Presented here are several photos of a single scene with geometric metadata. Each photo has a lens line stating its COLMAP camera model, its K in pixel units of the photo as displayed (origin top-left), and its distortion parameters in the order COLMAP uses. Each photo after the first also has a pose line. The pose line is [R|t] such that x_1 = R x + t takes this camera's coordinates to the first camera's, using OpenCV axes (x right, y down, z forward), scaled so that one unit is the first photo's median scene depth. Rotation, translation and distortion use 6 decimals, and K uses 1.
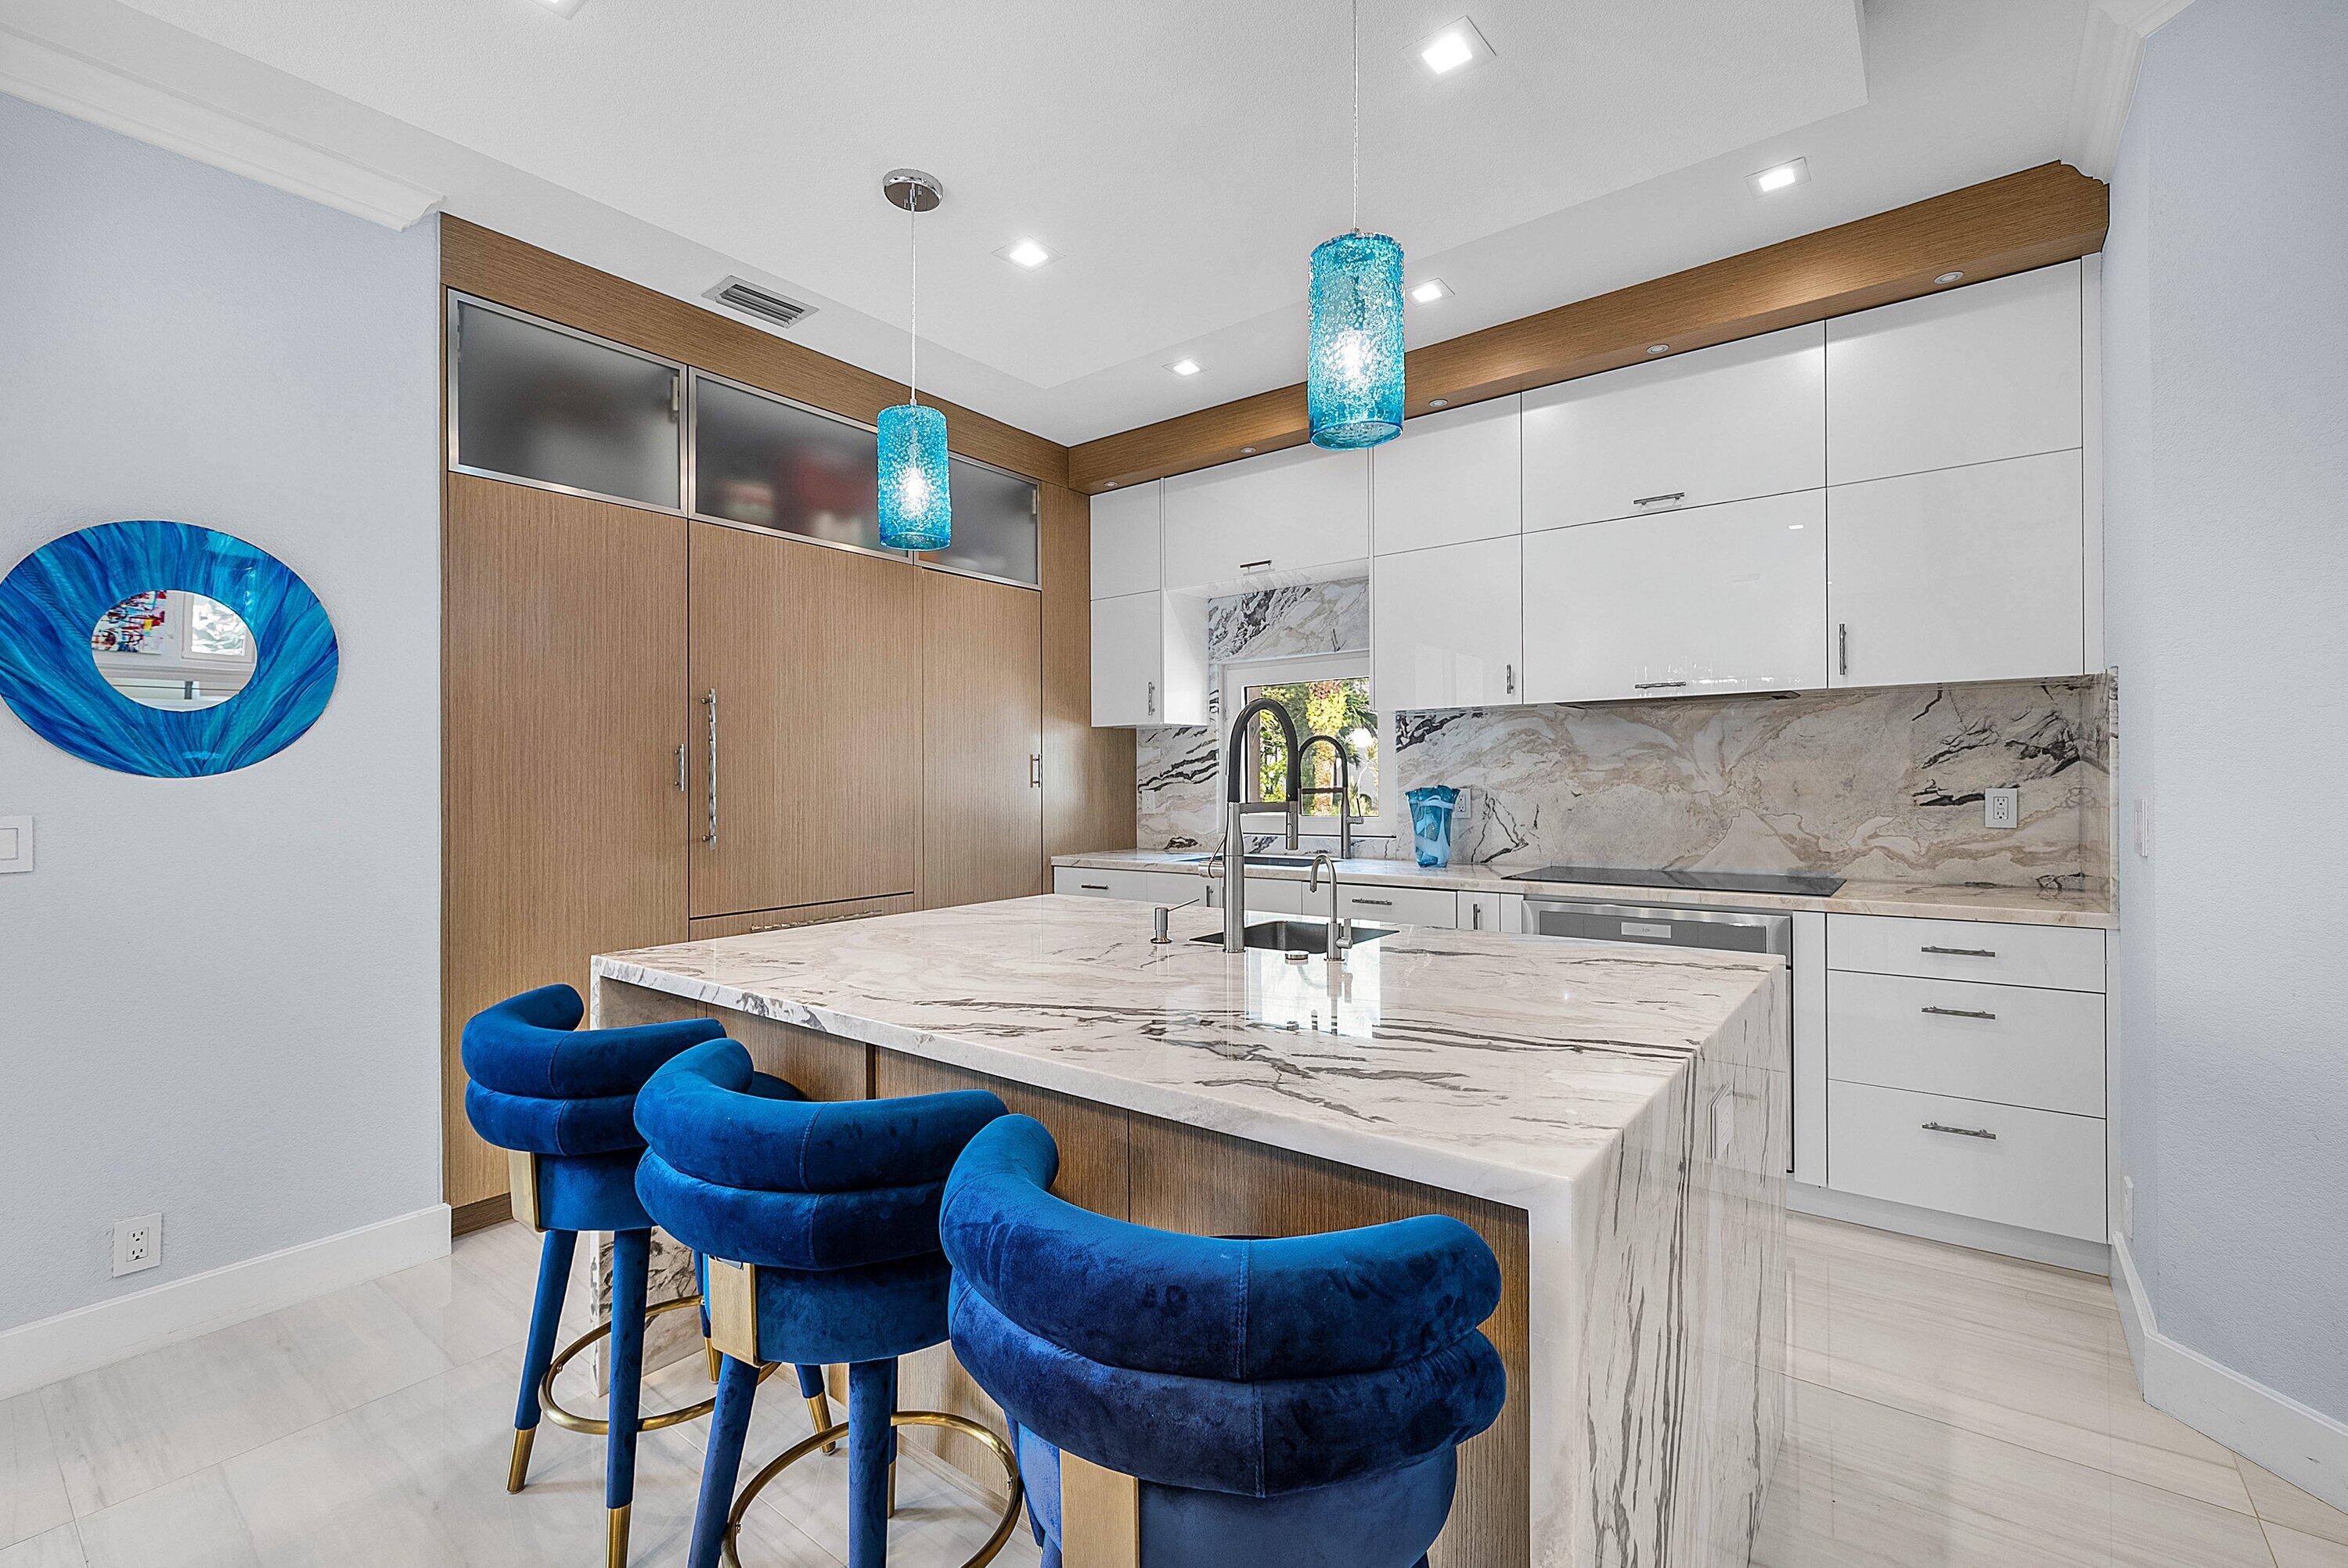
lens RADIAL K [[1019.4, 0, 1167.9], [0, 1019.4, 768.4], [0, 0, 1]] dist [0.000762, -0.000053]
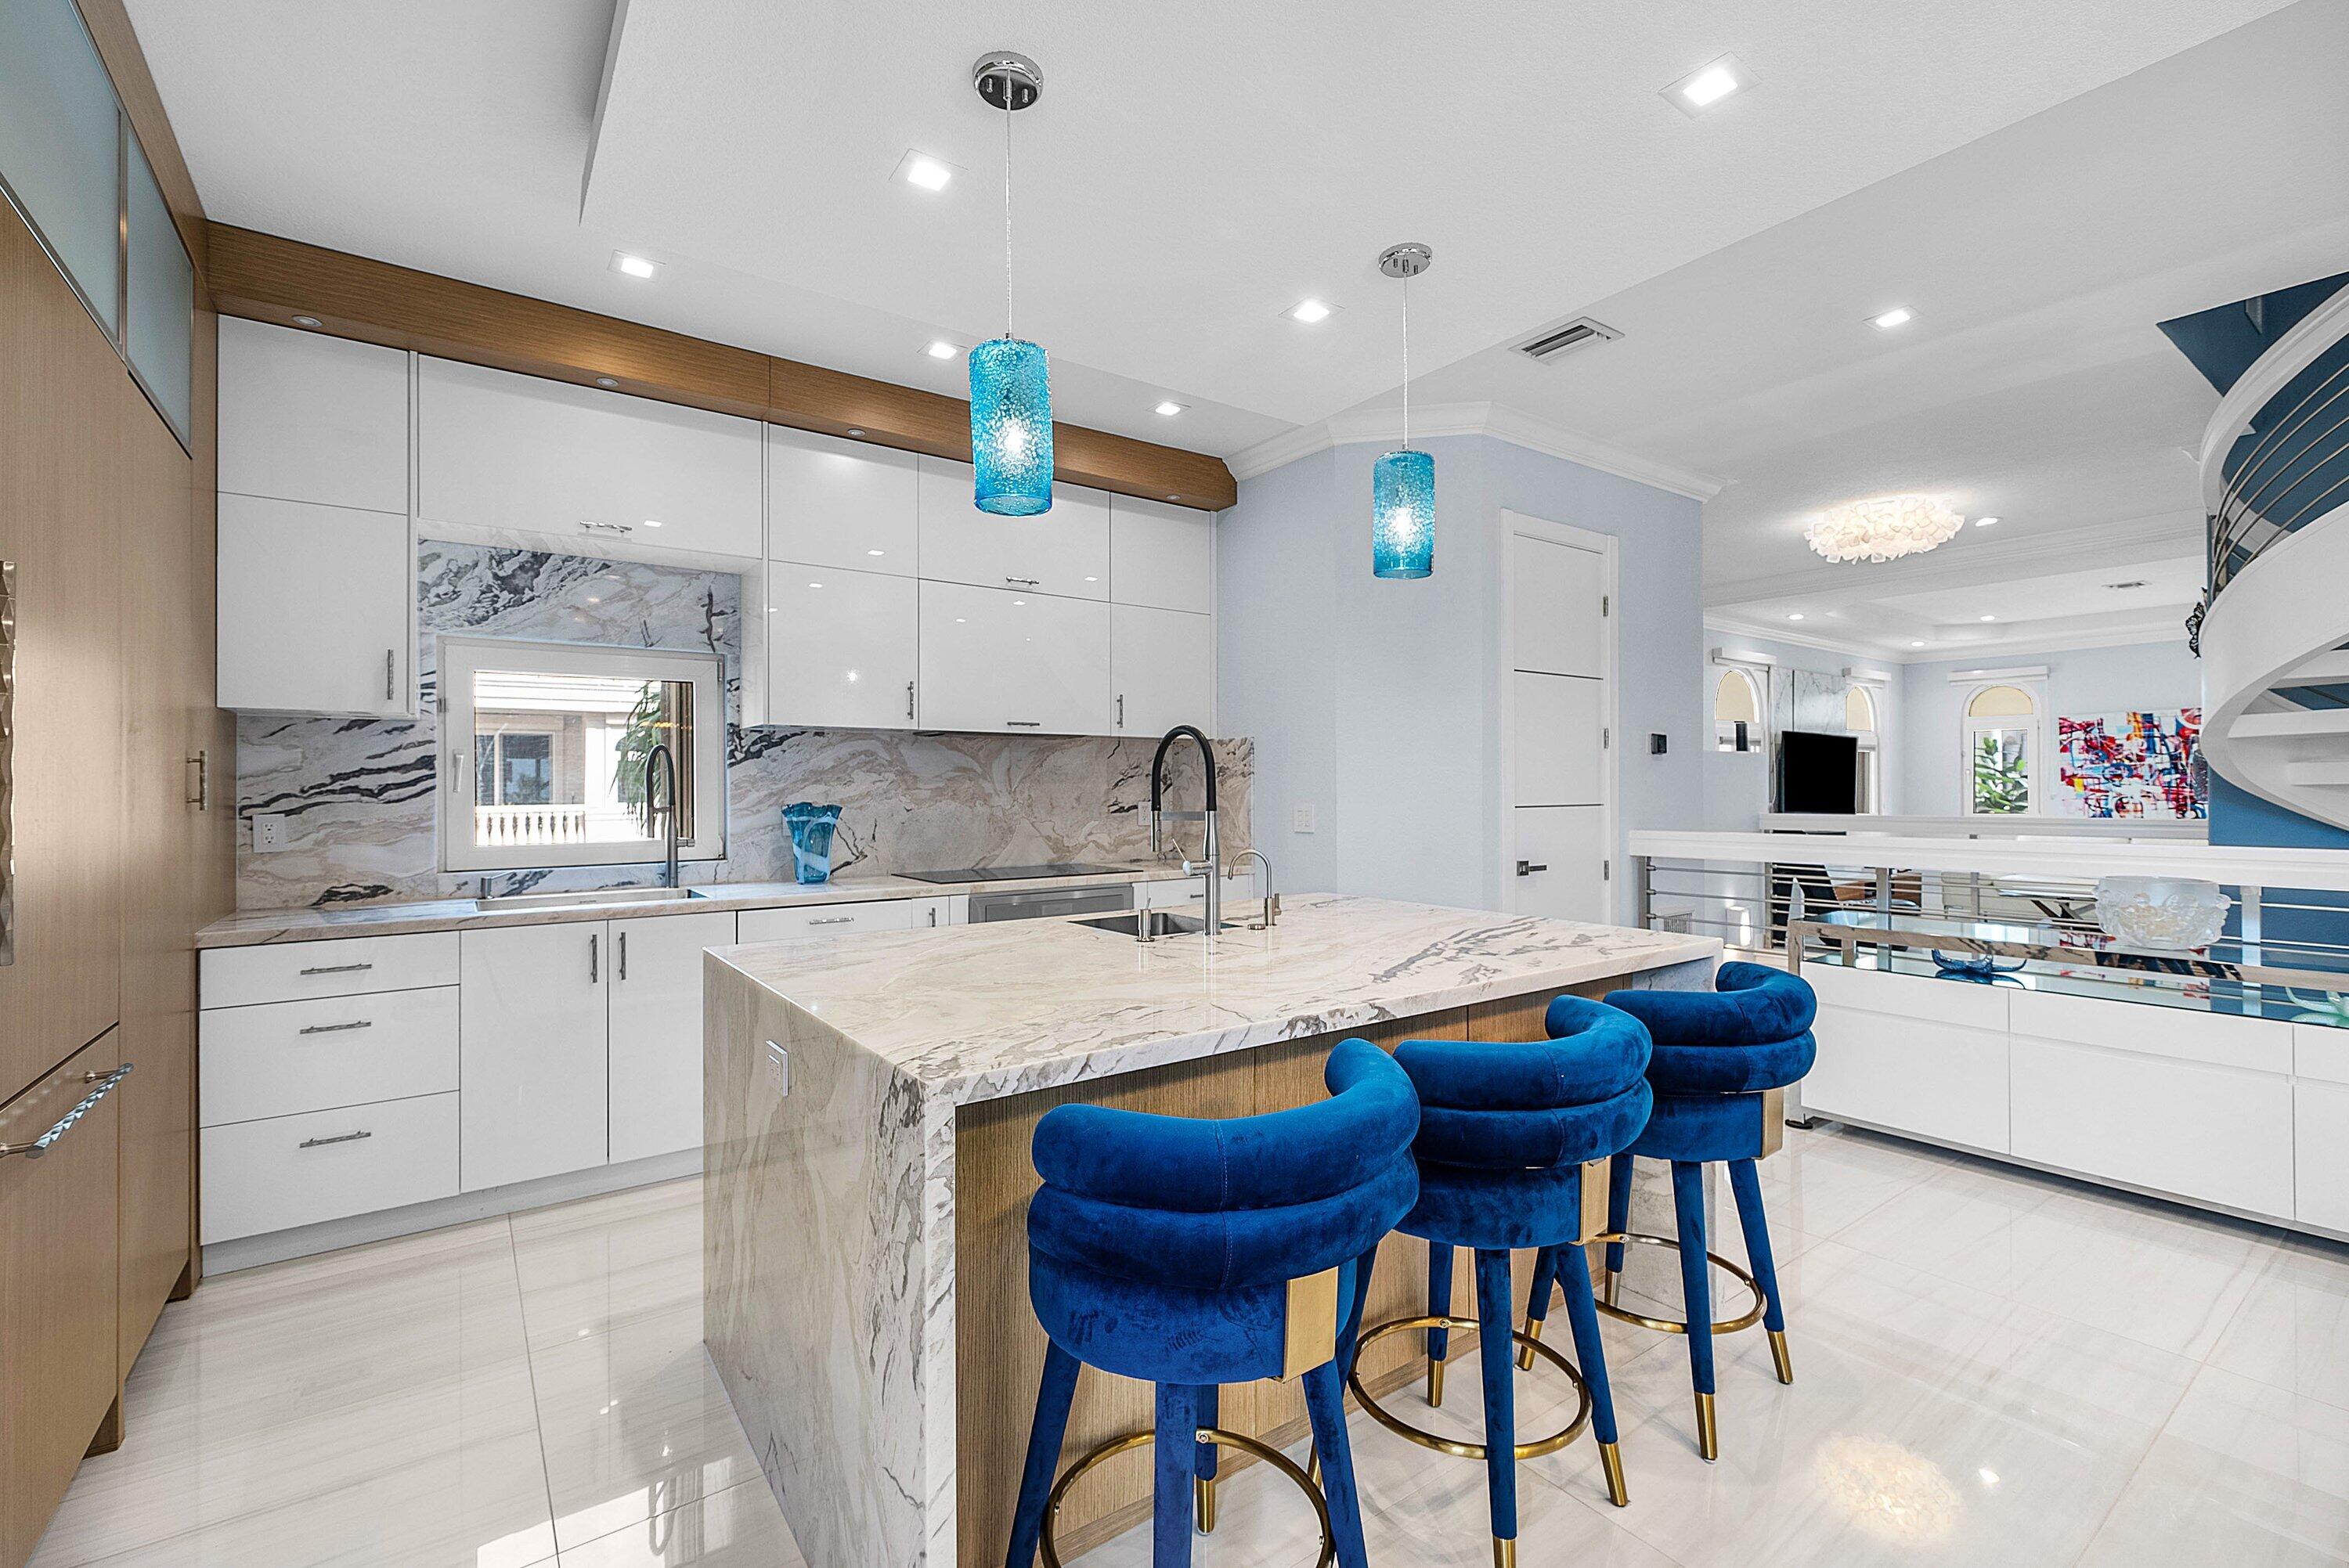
lens RADIAL K [[1019.8, 0, 1168.4], [0, 1019.8, 768.4], [0, 0, 1]] dist [0.000762, -0.000053]
pose [[0.269373, 0.030344, 0.962558, -0.610492], [-0.005740, 0.999536, -0.029903, 0.011313], [-0.963019, 0.002530, 0.269423, 0.395294]]
